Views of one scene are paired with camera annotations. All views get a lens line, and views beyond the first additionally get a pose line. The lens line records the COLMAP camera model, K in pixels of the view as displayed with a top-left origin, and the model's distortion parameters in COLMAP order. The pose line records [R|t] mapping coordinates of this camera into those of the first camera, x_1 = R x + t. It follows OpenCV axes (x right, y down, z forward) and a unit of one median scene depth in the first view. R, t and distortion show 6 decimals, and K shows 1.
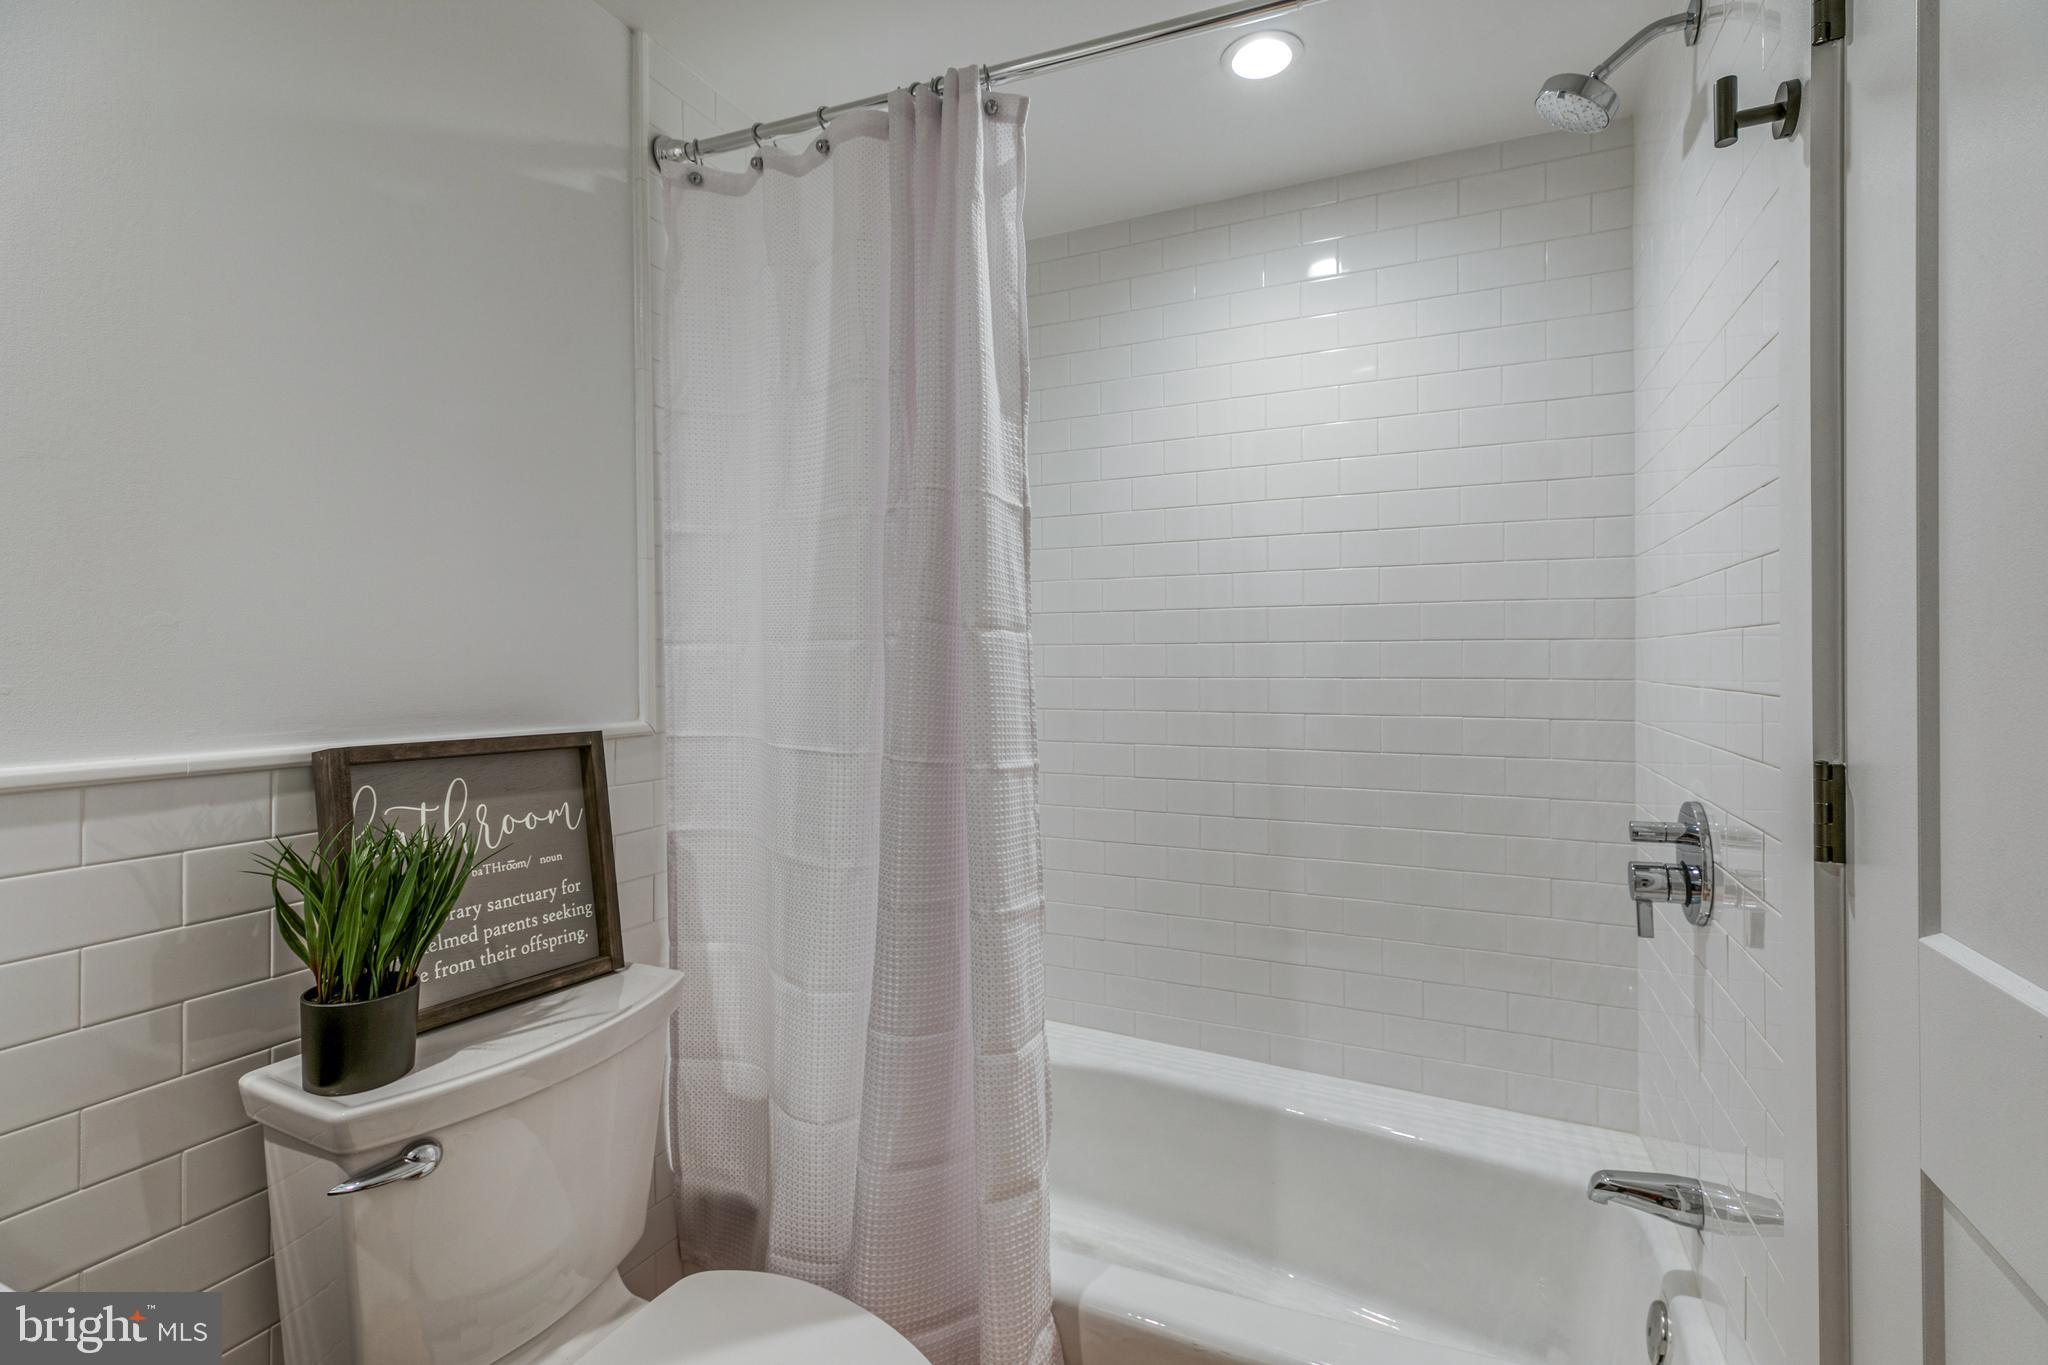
lens RADIAL K [[937.4, 0, 1011.6], [0, 937.4, 670.0], [0, 0, 1]] dist [0.006240, 0.000632]
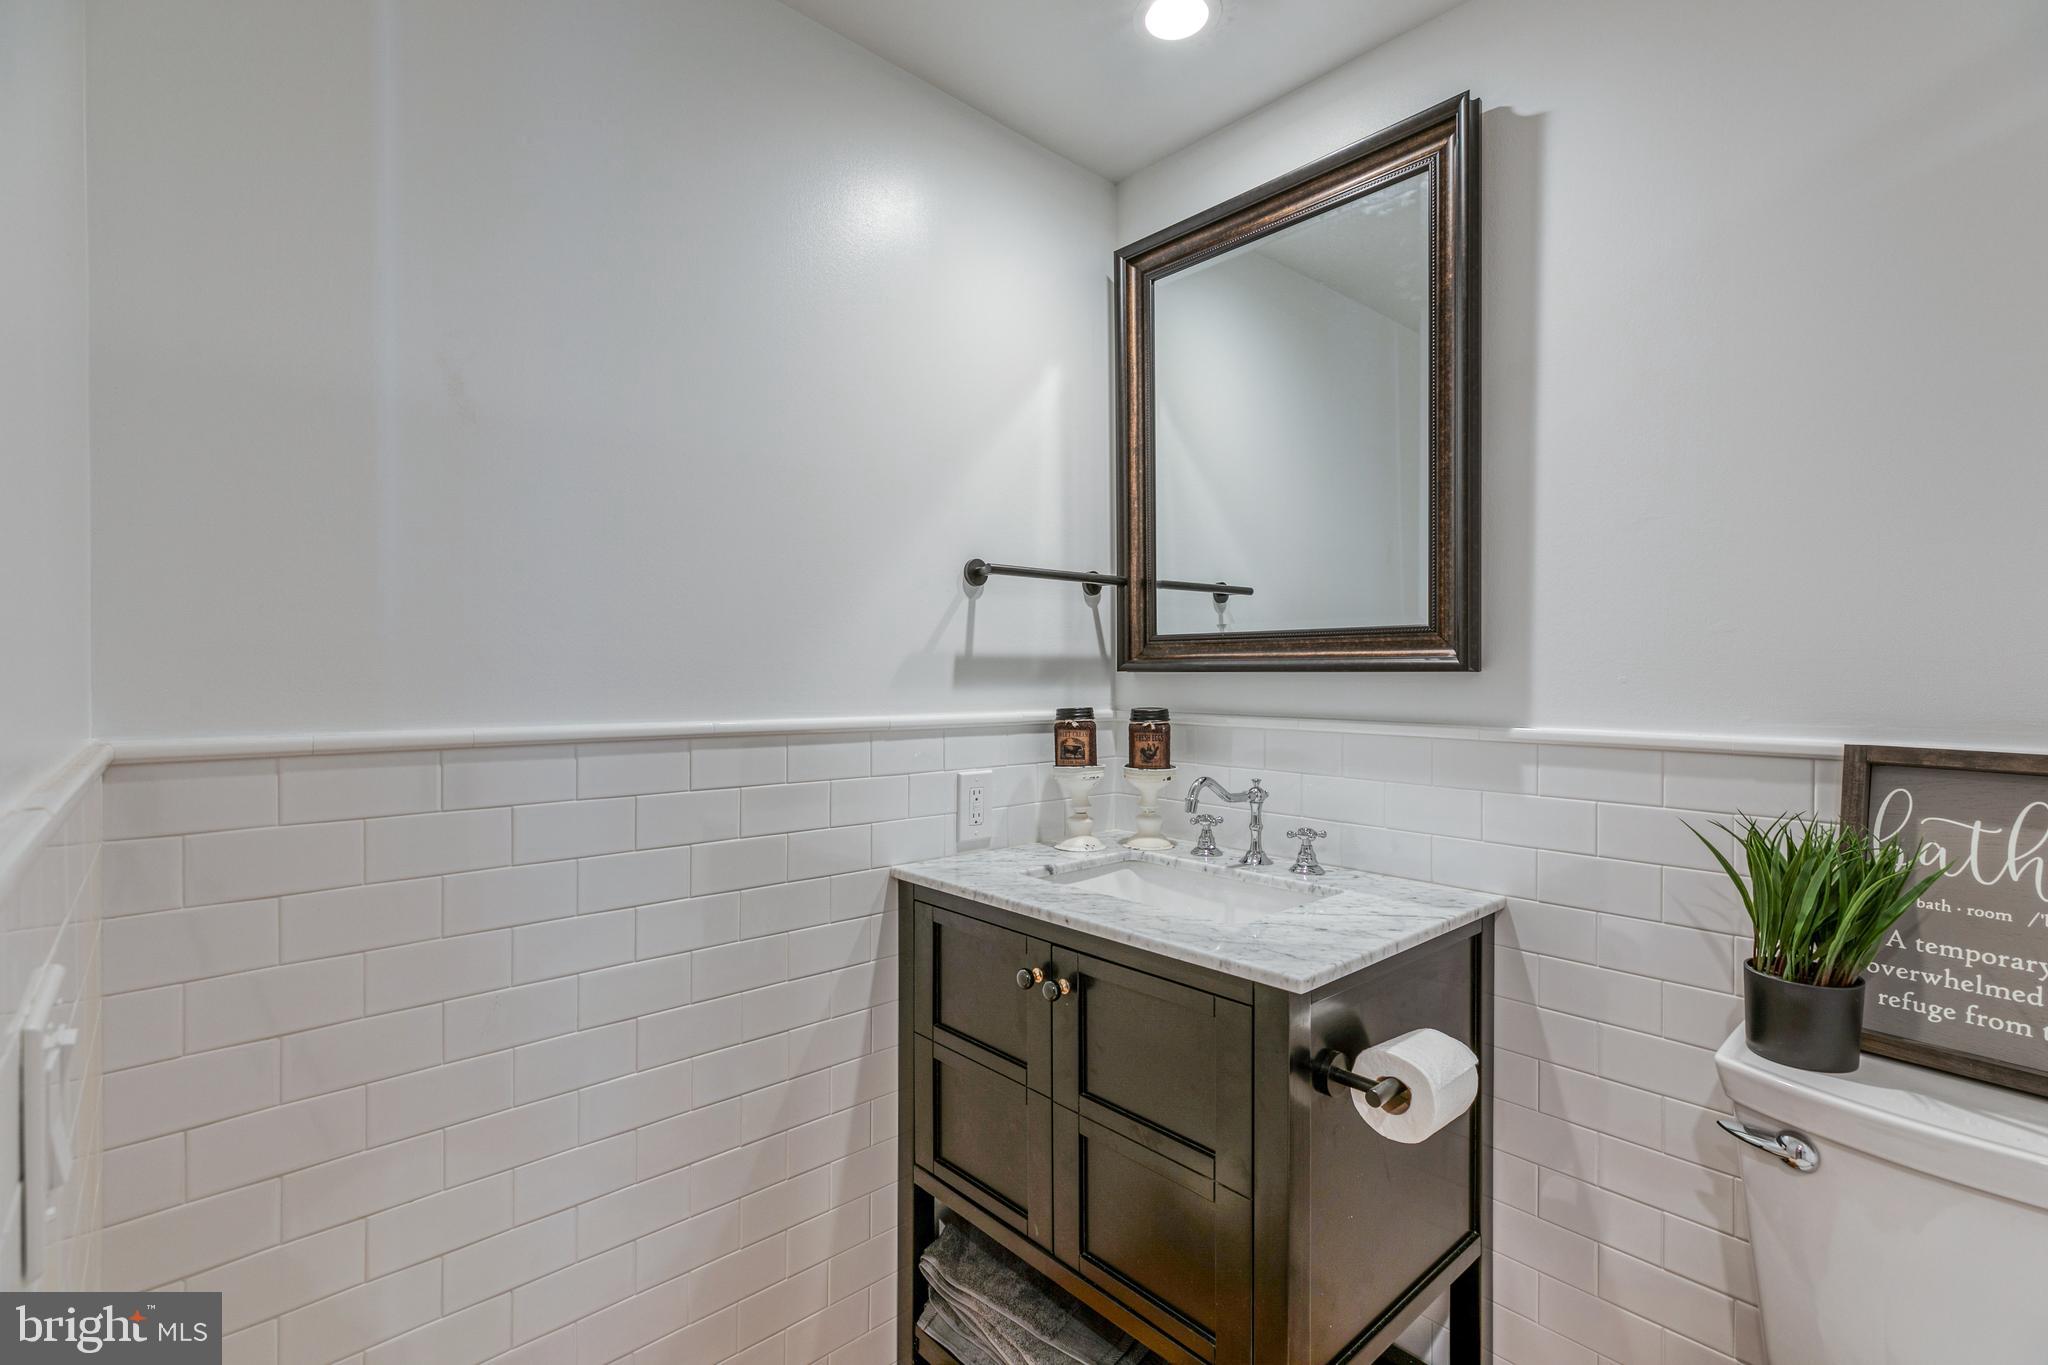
lens RADIAL K [[937.4, 0, 1011.6], [0, 937.4, 670.0], [0, 0, 1]] dist [0.006240, 0.000632]
pose [[-0.398782, 0.008072, -0.917010, 0.574731], [-0.001300, 0.999955, 0.009368, -0.006636], [0.917045, 0.004928, -0.398753, 0.566675]]
